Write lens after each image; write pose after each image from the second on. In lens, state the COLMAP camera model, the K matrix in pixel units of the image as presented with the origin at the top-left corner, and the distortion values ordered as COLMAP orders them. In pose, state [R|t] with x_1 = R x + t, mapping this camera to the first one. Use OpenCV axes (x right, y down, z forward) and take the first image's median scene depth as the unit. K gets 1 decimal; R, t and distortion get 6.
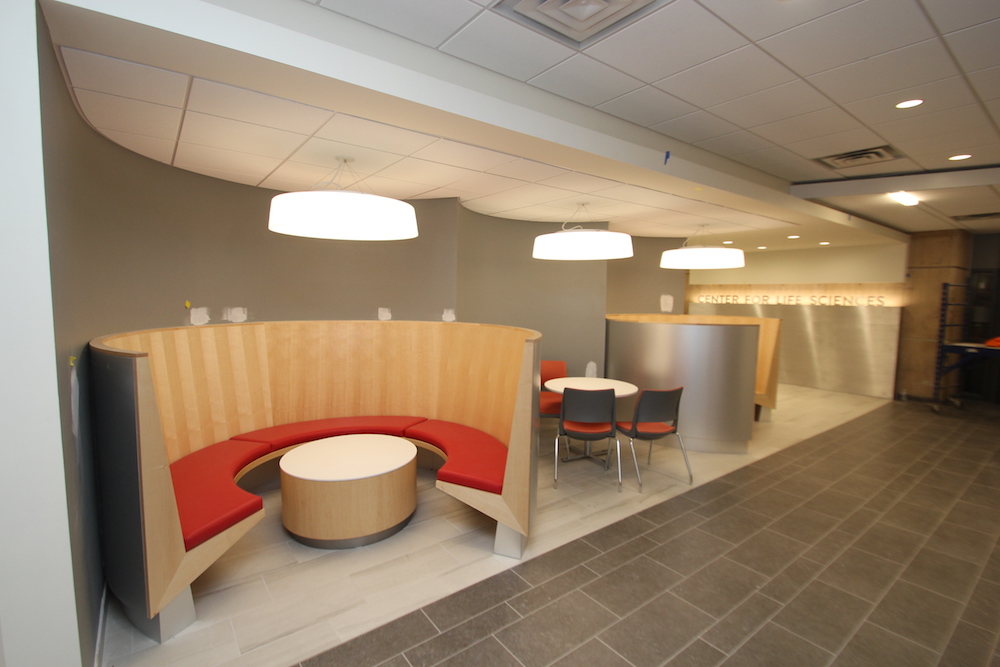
lens RADIAL K [[467.4, 0, 500.0], [0, 467.4, 333.5], [0, 0, 1]] dist [0.002511, -0.018270]
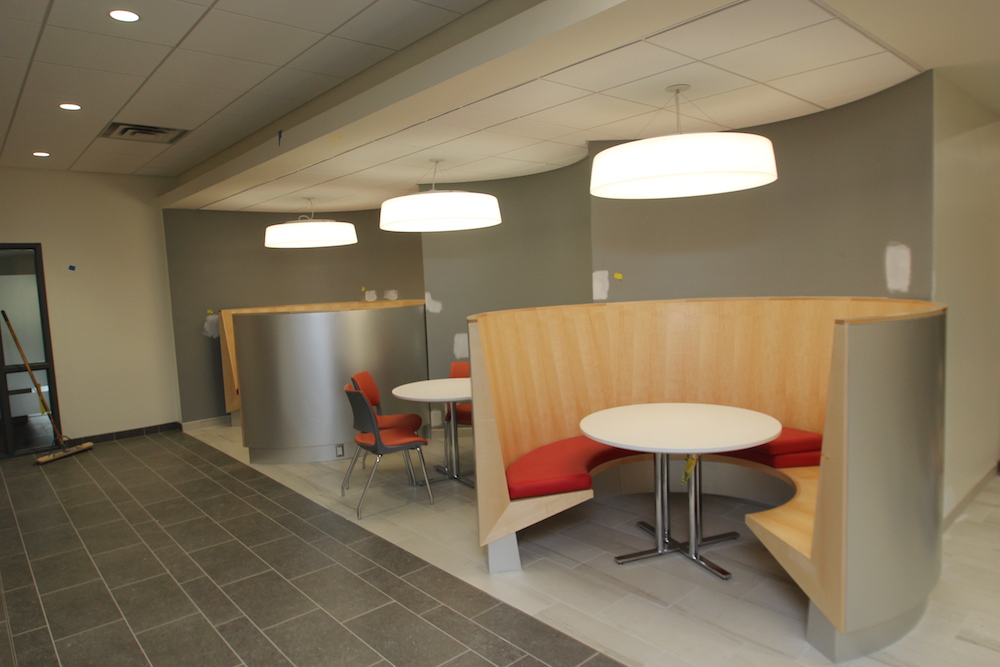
lens RADIAL K [[648.5, 0, 500.0], [0, 648.5, 333.5], [0, 0, 1]] dist [-0.060496, 0.001991]
pose [[0.069761, 0.062066, -0.995631, 1.653042], [-0.044815, 0.997250, 0.059027, -0.059604], [0.996557, 0.040502, 0.072351, 1.295665]]
